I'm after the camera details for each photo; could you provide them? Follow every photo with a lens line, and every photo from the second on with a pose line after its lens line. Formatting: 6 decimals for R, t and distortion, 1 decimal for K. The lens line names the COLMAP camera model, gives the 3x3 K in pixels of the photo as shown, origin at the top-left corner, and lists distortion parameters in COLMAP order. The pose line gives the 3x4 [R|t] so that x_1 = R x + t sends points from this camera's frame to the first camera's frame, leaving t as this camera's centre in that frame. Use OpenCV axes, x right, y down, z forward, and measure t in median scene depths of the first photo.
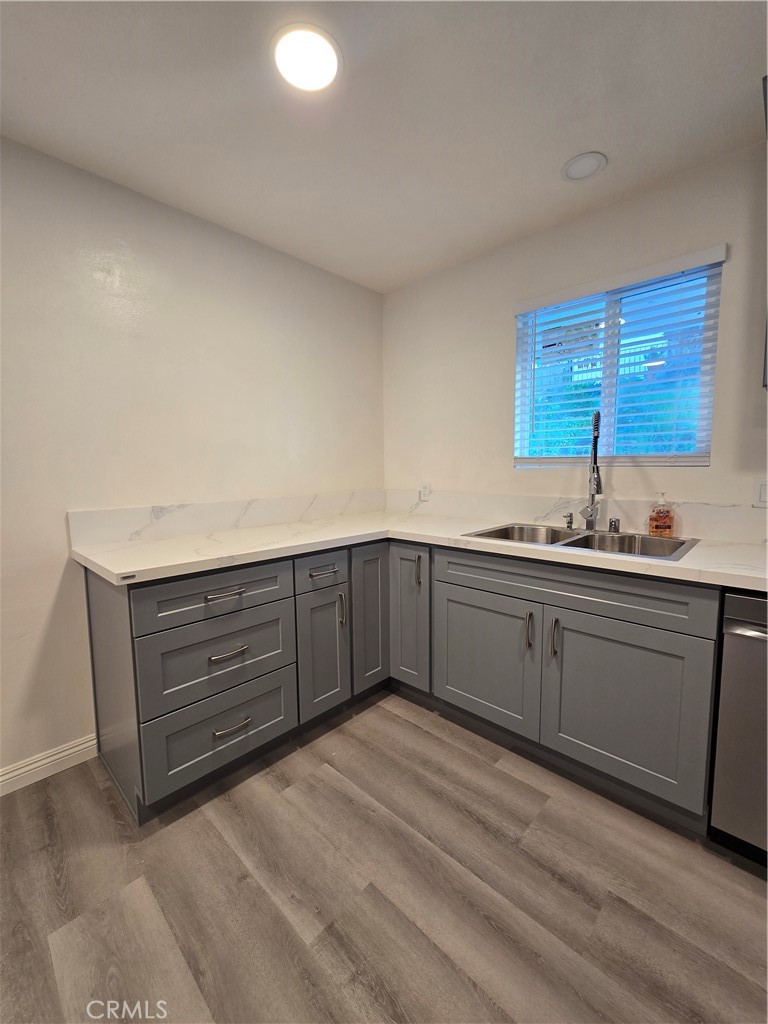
lens RADIAL K [[418.5, 0, 384.0], [0, 418.5, 512.0], [0, 0, 1]] dist [0.000498, -0.000224]
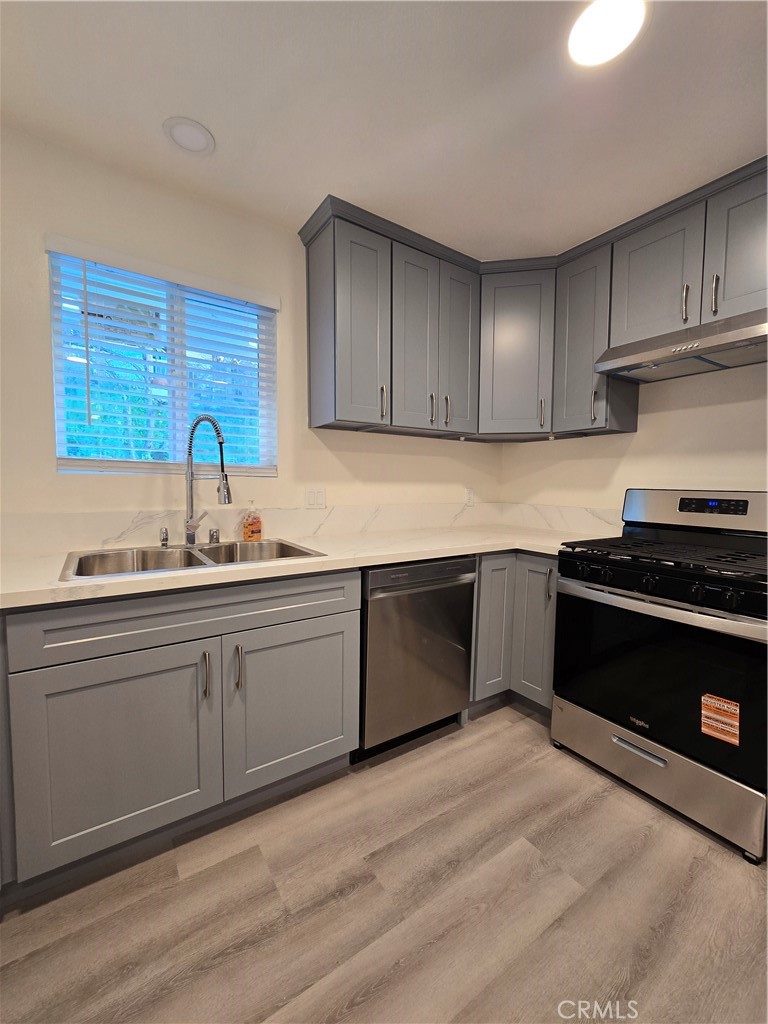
lens RADIAL K [[418.5, 0, 384.0], [0, 418.5, 512.0], [0, 0, 1]] dist [0.000498, -0.000224]
pose [[0.213097, -0.056897, 0.975373, -0.356296], [0.081924, 0.995828, 0.040192, -0.034834], [-0.973590, 0.071342, 0.216869, 0.477015]]
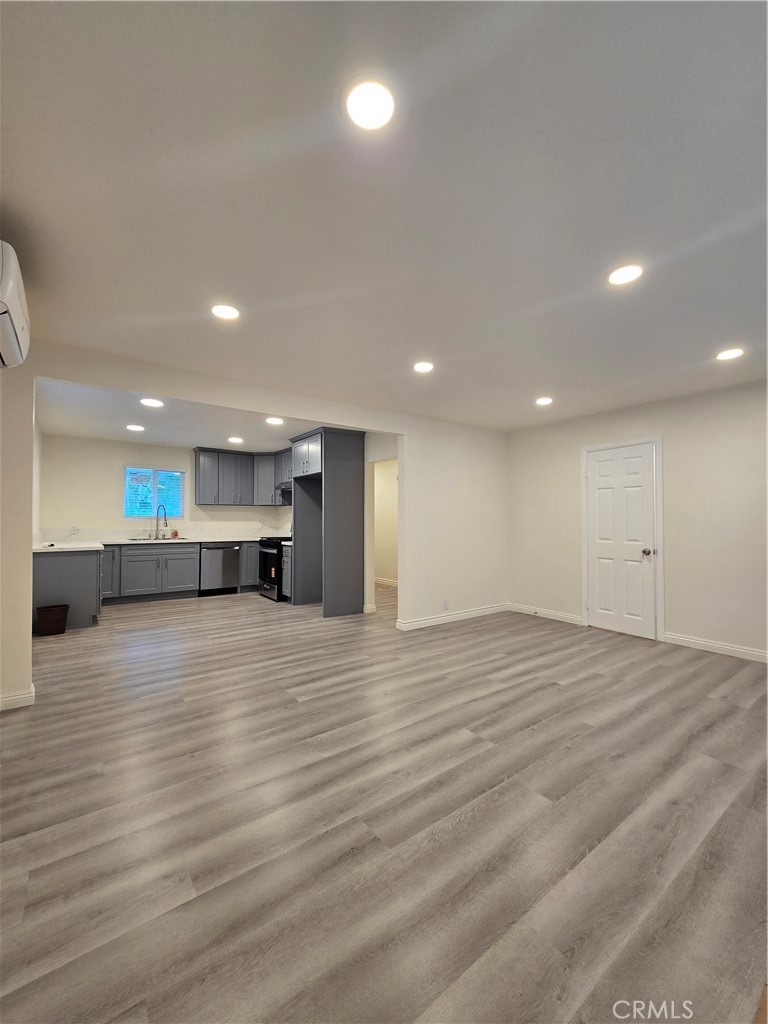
lens RADIAL K [[415.7, 0, 384.0], [0, 415.7, 512.0], [0, 0, 1]] dist [-0.000123, 0.000252]
pose [[0.171600, 0.025818, 0.984828, -3.078226], [0.089863, 0.995079, -0.041745, 0.170417], [-0.981060, 0.095663, 0.168436, -1.712599]]
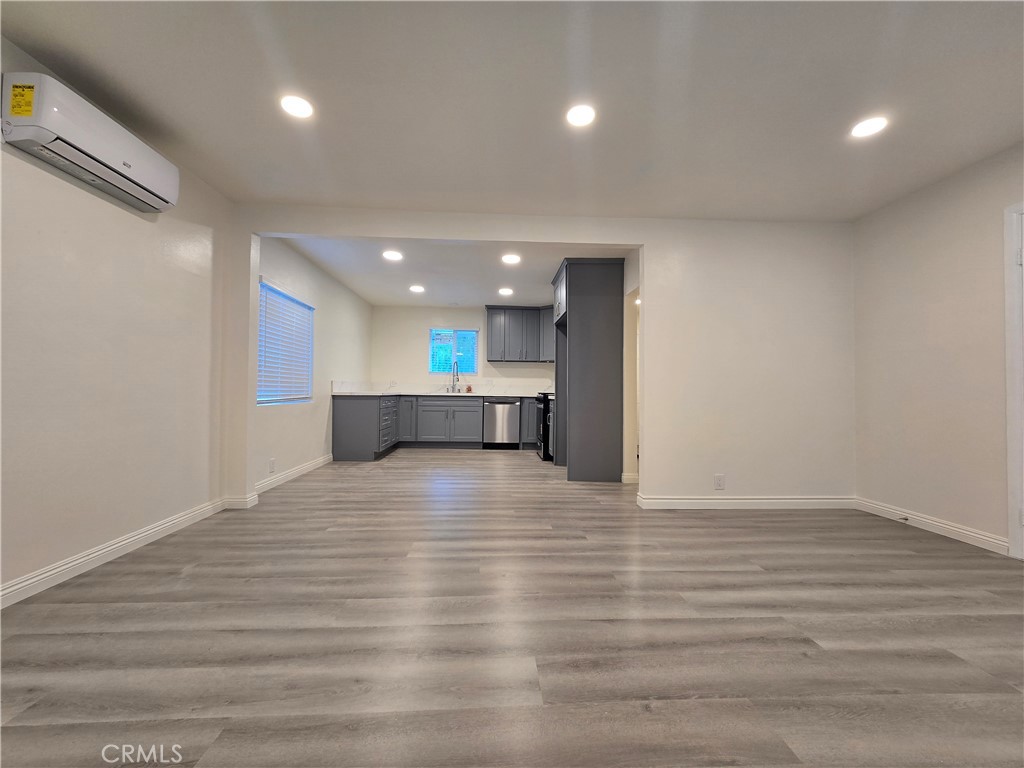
lens RADIAL K [[415.7, 0, 512.0], [0, 415.7, 384.0], [0, 0, 1]] dist [-0.000123, 0.000252]
pose [[0.683895, 0.029328, 0.728991, -2.241378], [0.052065, 0.994682, -0.088861, 0.398372], [-0.727721, 0.098726, 0.678731, -2.303002]]
